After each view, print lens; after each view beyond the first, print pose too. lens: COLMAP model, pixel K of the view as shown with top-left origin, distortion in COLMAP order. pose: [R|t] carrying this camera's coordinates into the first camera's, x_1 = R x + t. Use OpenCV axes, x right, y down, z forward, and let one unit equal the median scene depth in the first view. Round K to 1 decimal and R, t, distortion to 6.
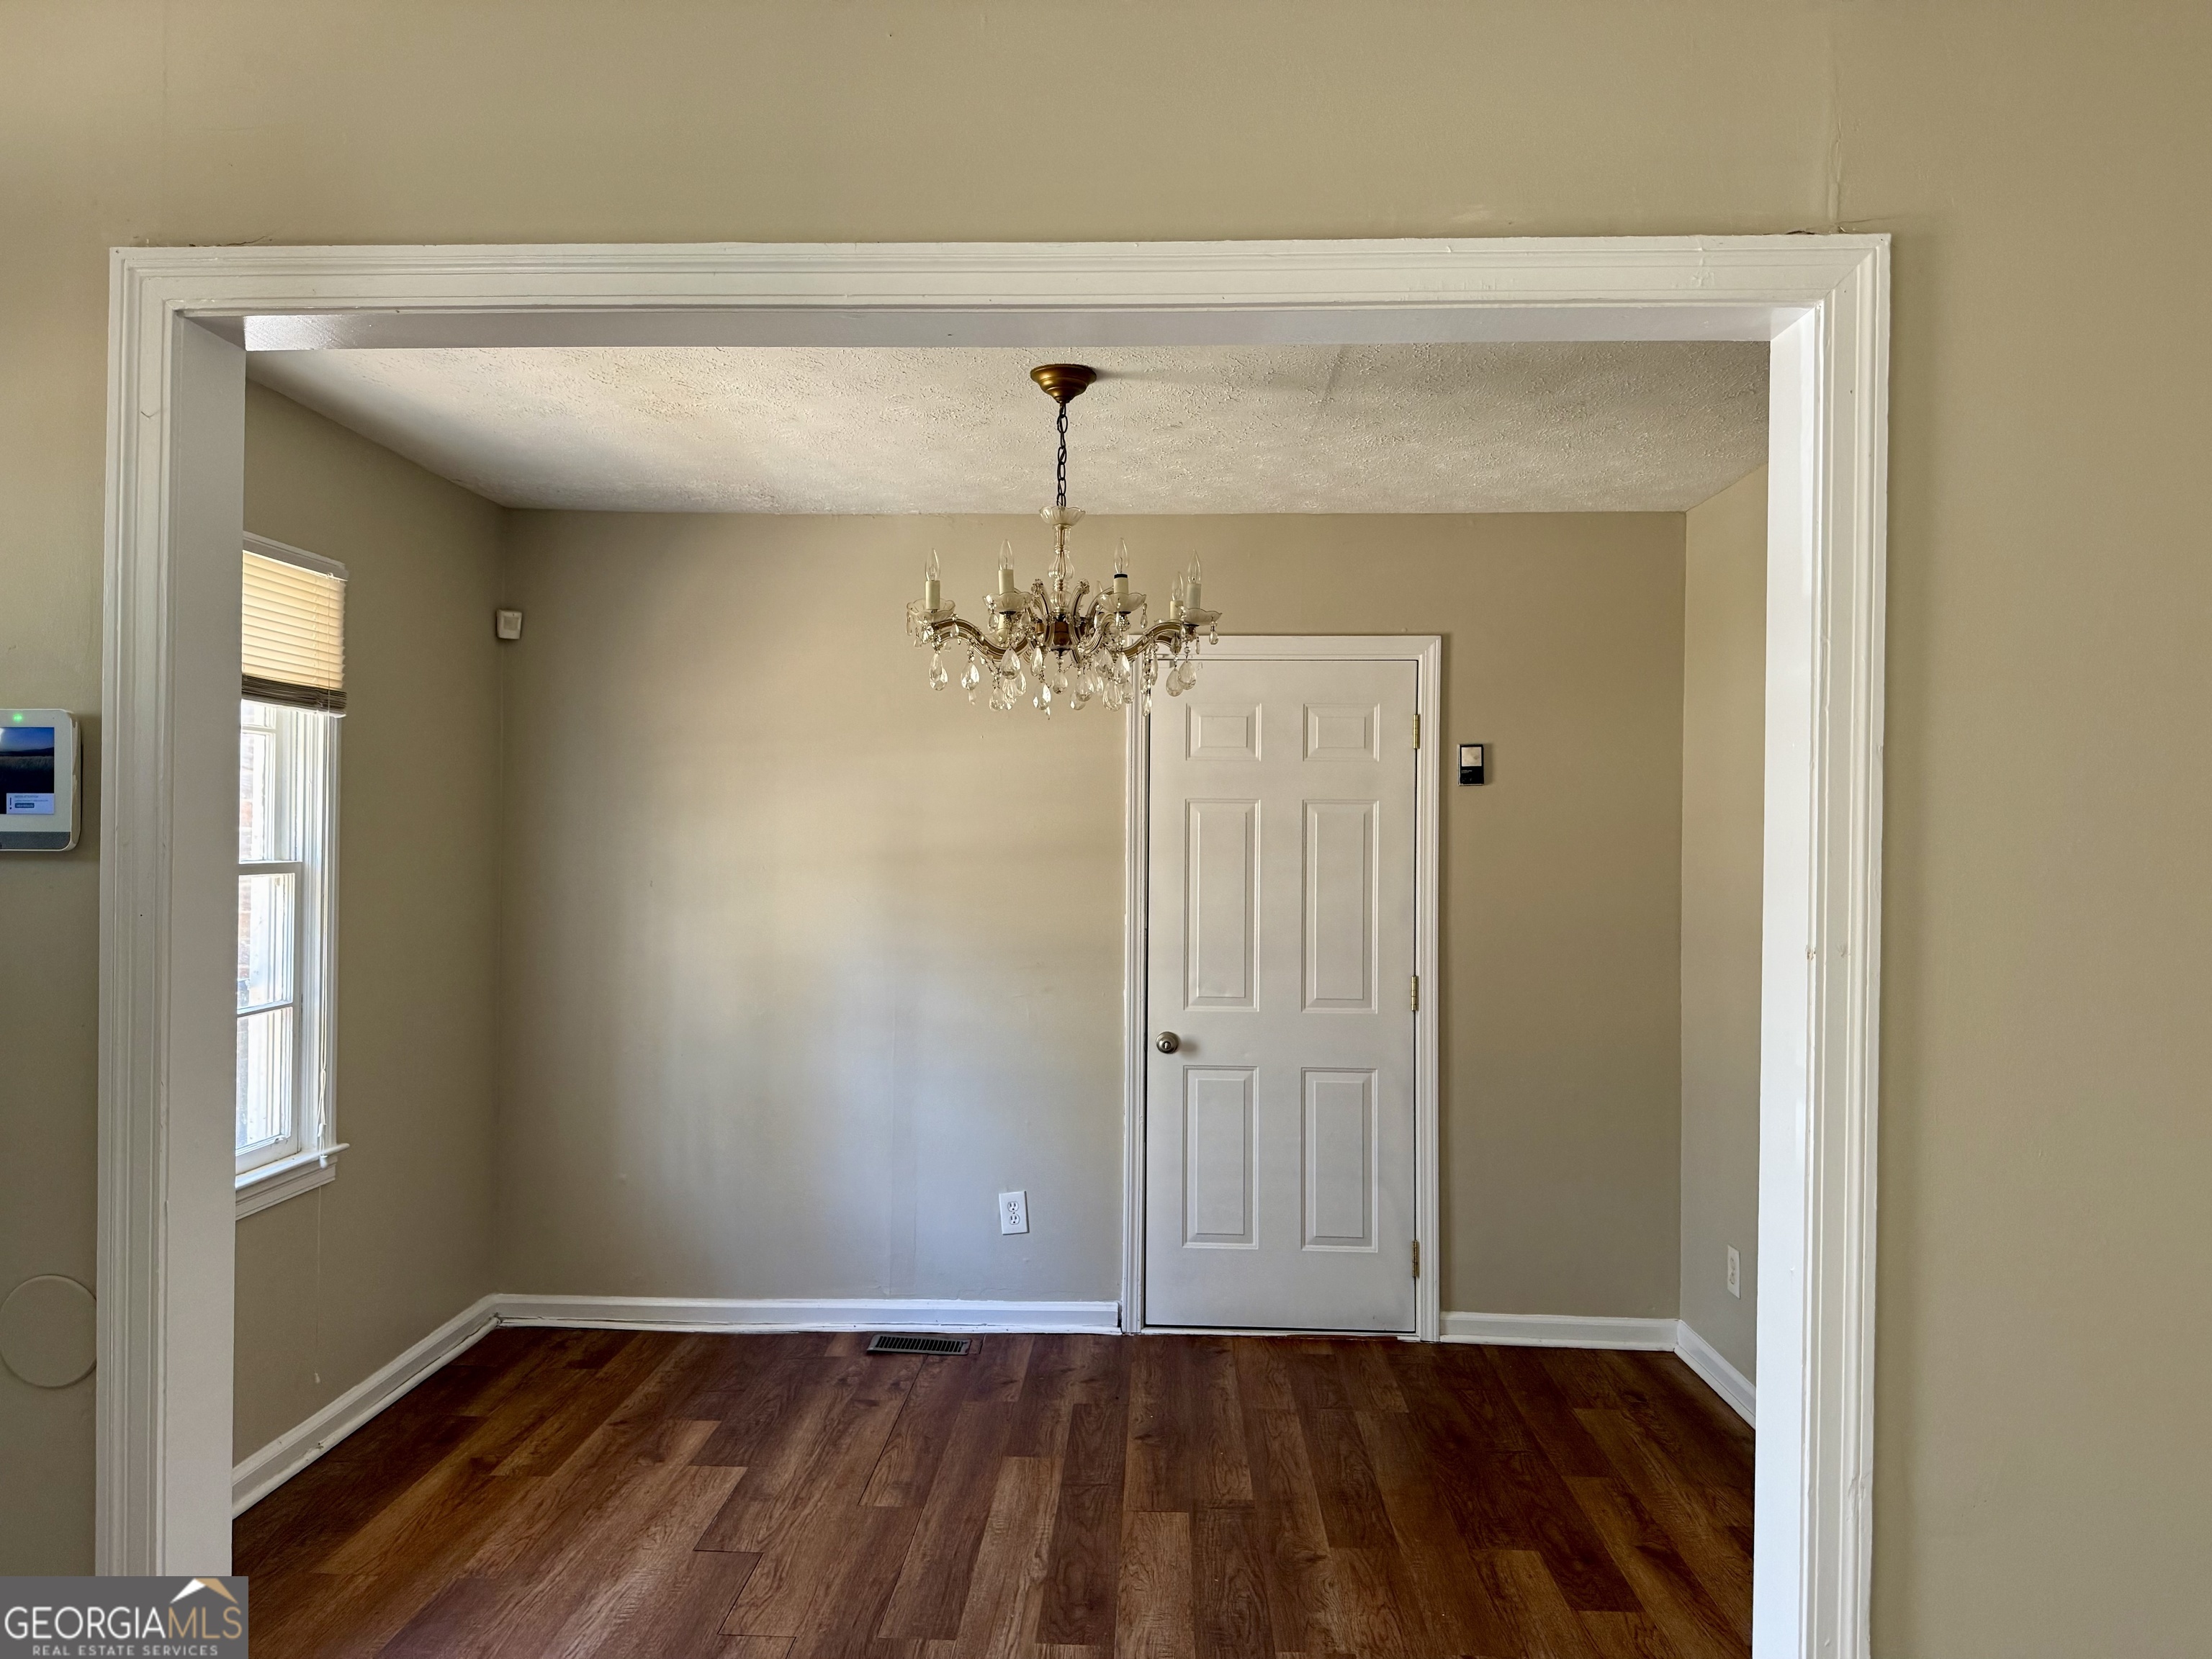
lens RADIAL K [[1539.3, 0, 1163.7], [0, 1539.3, 823.9], [0, 0, 1]] dist [0.070147, -0.089604]
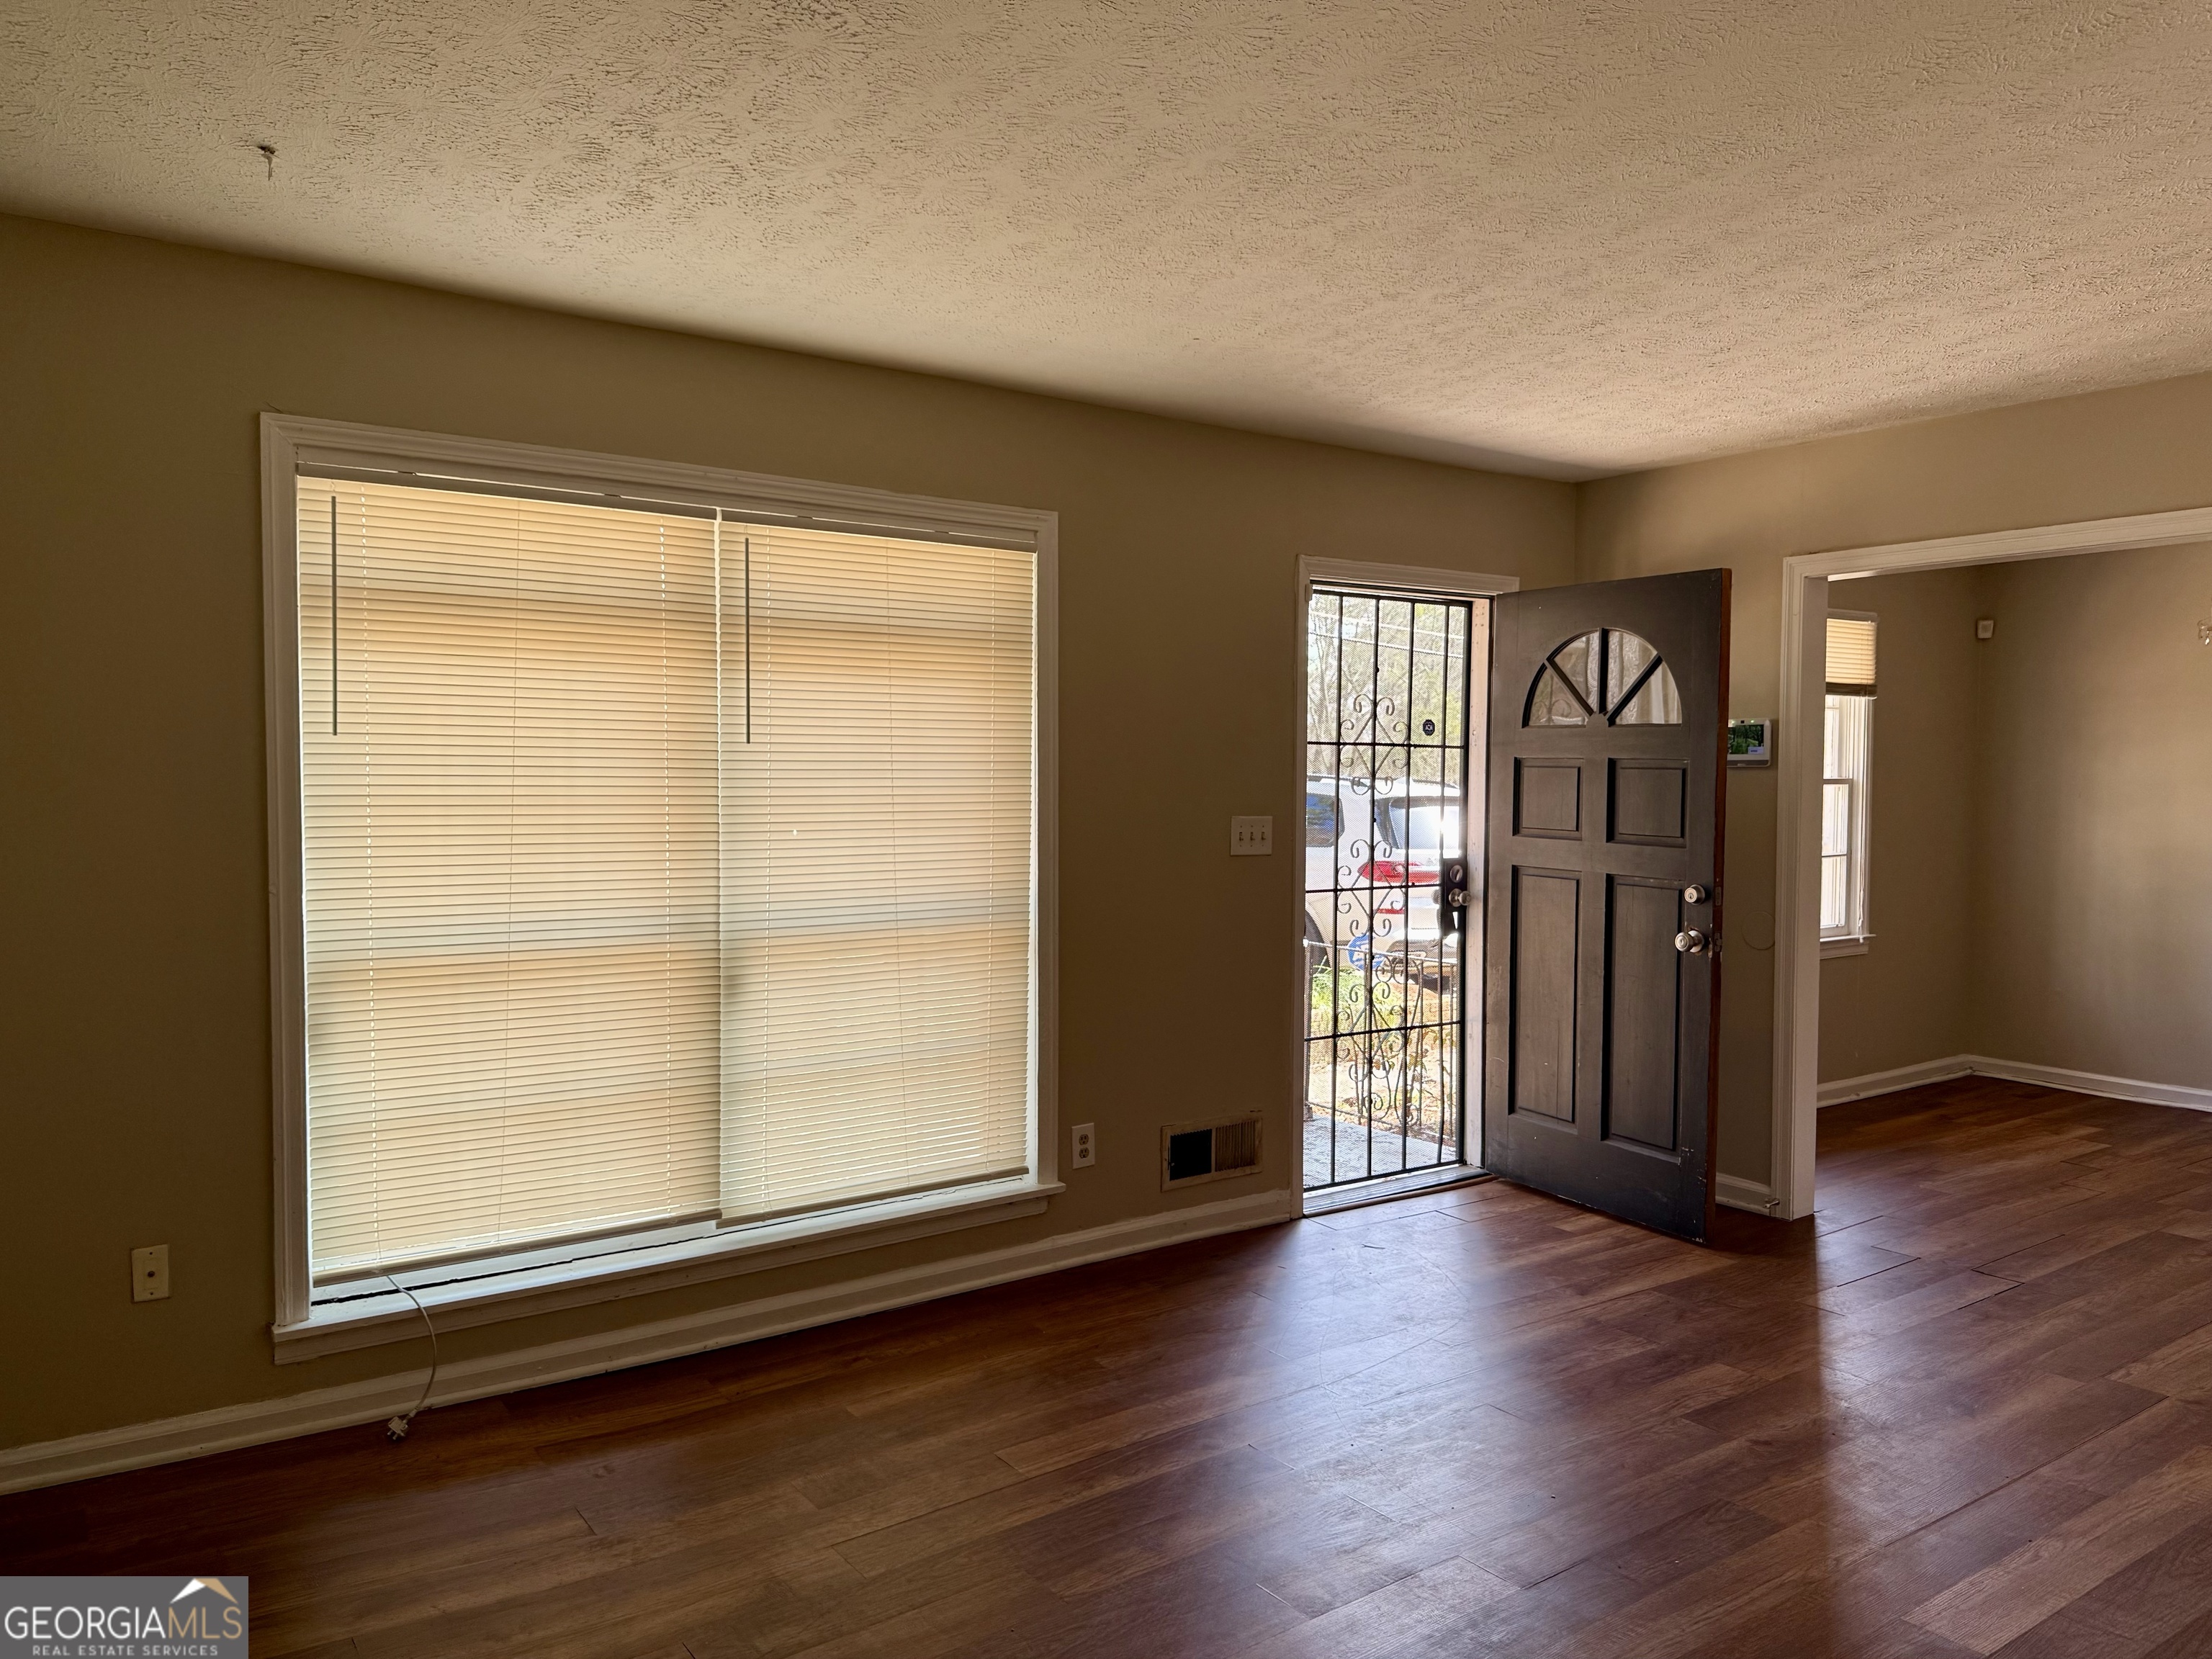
lens RADIAL K [[1539.3, 0, 1105.9], [0, 1539.3, 854.8], [0, 0, 1]] dist [0.070147, -0.089604]
pose [[0.597911, 0.028104, -0.801070, 0.411439], [0.014159, 0.998859, 0.045611, 0.018431], [0.801437, -0.038614, 0.596831, -0.837996]]
